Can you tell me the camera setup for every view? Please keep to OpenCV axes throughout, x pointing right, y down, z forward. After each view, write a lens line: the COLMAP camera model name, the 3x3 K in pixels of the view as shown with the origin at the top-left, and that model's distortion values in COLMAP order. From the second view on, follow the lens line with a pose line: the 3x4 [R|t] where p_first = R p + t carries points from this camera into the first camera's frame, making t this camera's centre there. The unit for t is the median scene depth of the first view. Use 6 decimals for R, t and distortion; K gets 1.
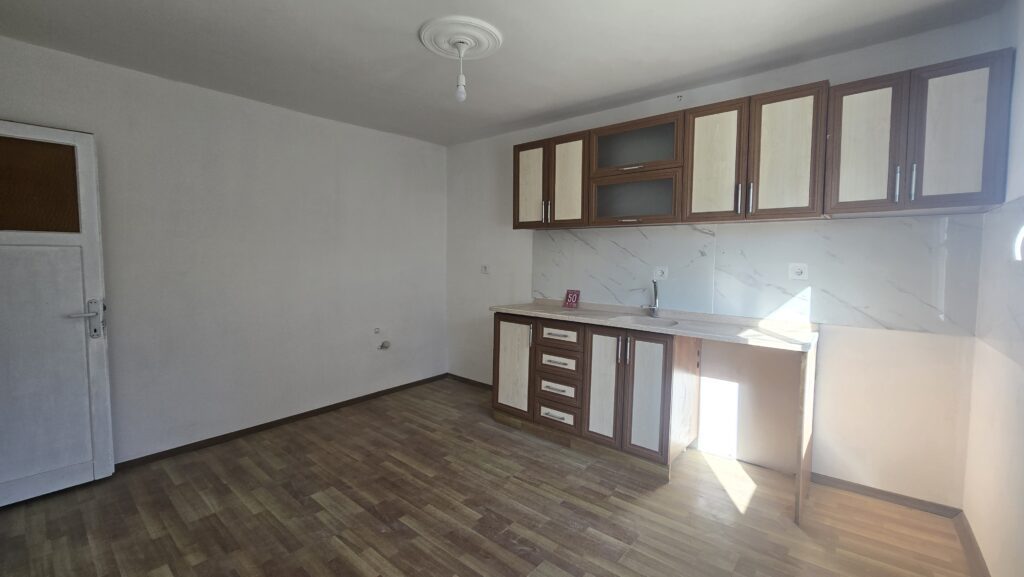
lens RADIAL K [[416.9, 0, 509.3], [0, 416.9, 281.4], [0, 0, 1]] dist [-0.002922, 0.000057]
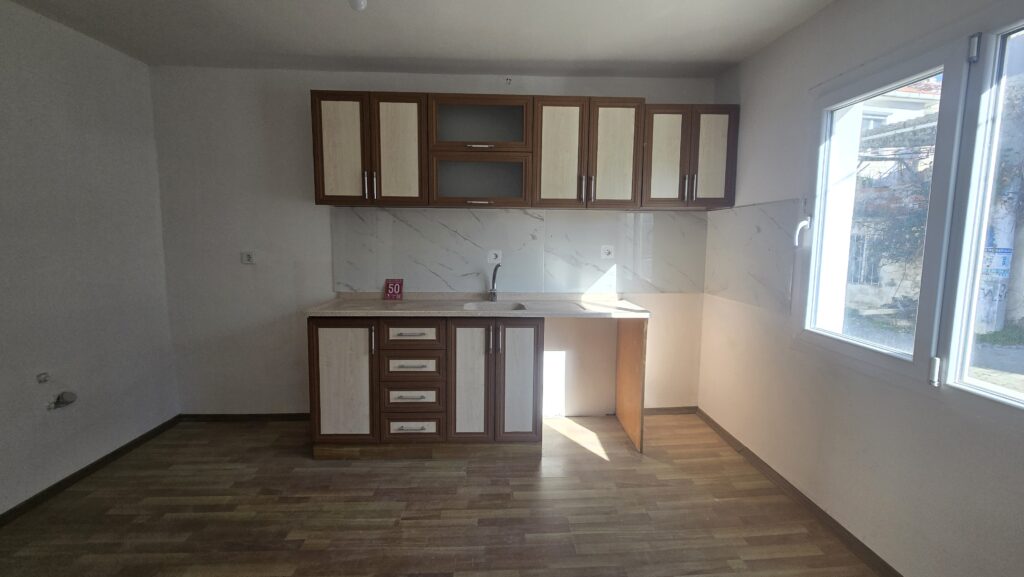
lens RADIAL K [[416.9, 0, 509.3], [0, 416.9, 281.4], [0, 0, 1]] dist [-0.002922, 0.000057]
pose [[0.738659, -0.076502, 0.669724, -0.302074], [0.039209, 0.996733, 0.070610, -0.031532], [-0.672938, -0.025898, 0.739245, 0.250825]]
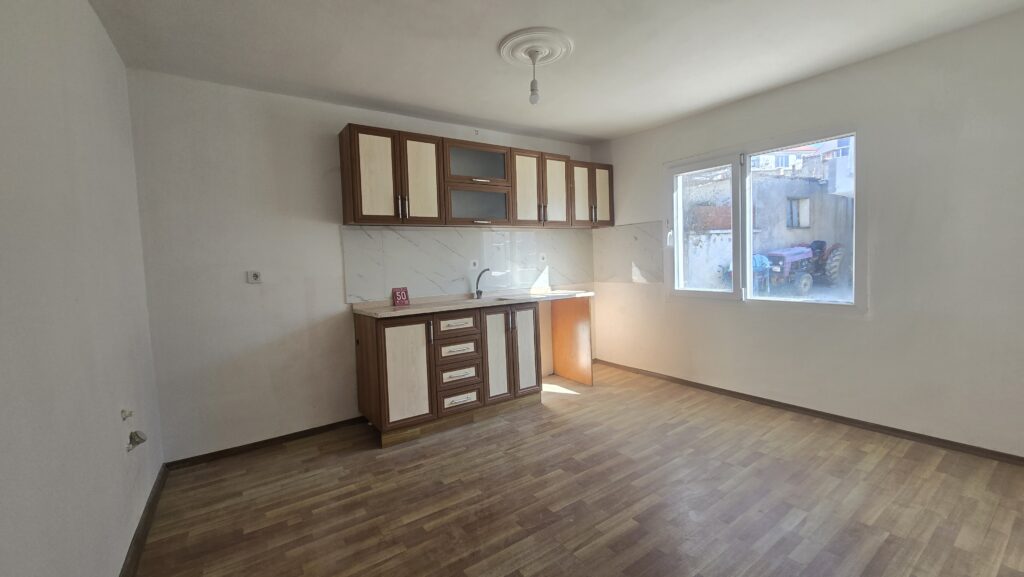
lens RADIAL K [[416.9, 0, 509.3], [0, 416.9, 281.4], [0, 0, 1]] dist [-0.002922, 0.000057]
pose [[0.263537, -0.072044, 0.961955, -0.893045], [0.096023, 0.994214, 0.048154, -0.020677], [-0.959858, 0.079679, 0.268930, 0.589904]]
